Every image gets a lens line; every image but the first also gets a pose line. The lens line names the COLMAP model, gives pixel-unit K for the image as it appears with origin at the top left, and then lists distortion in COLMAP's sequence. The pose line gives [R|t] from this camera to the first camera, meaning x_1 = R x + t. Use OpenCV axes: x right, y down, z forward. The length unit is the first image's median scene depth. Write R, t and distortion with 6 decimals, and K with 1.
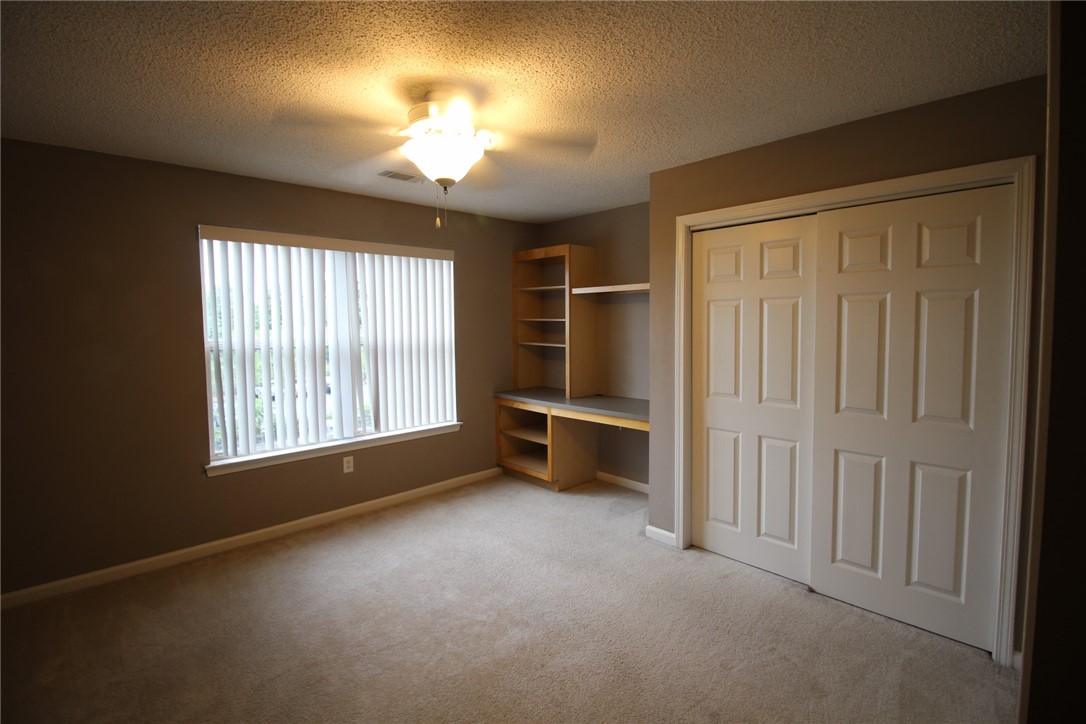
lens RADIAL K [[488.0, 0, 533.0], [0, 488.0, 346.4], [0, 0, 1]] dist [-0.000655, -0.000614]
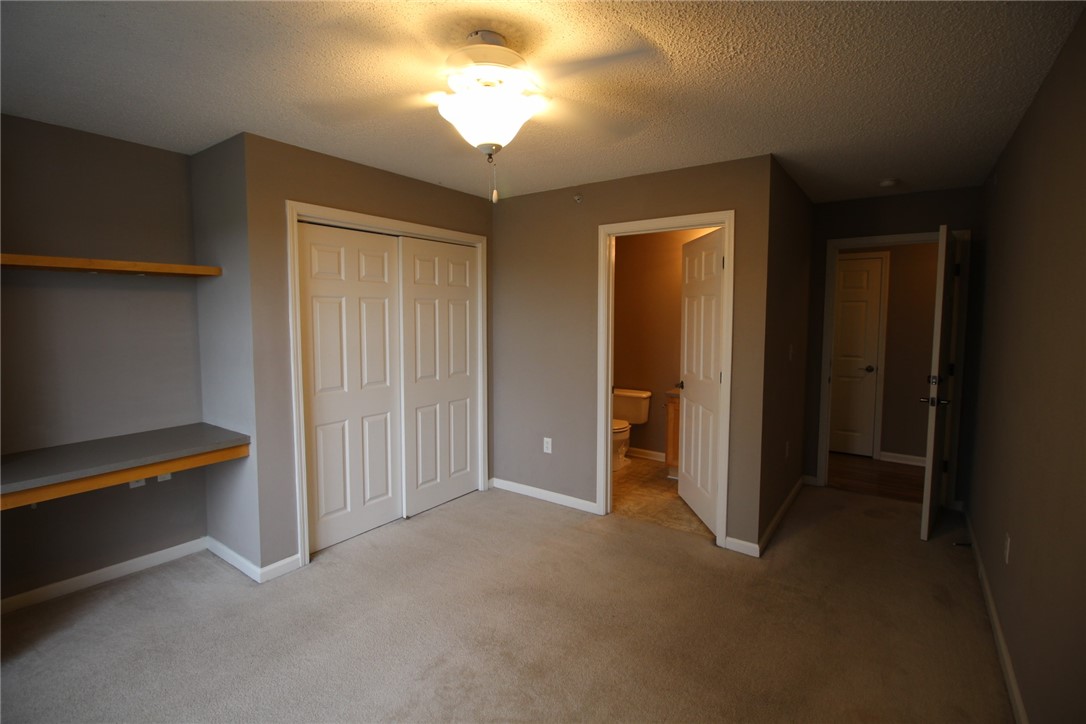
lens RADIAL K [[495.0, 0, 543.4], [0, 495.0, 348.6], [0, 0, 1]] dist [0.012956, -0.005841]
pose [[-0.167674, -0.057973, 0.984137, -0.751721], [0.055276, 0.996146, 0.068098, -0.034380], [-0.984292, 0.065817, -0.163823, 0.765959]]
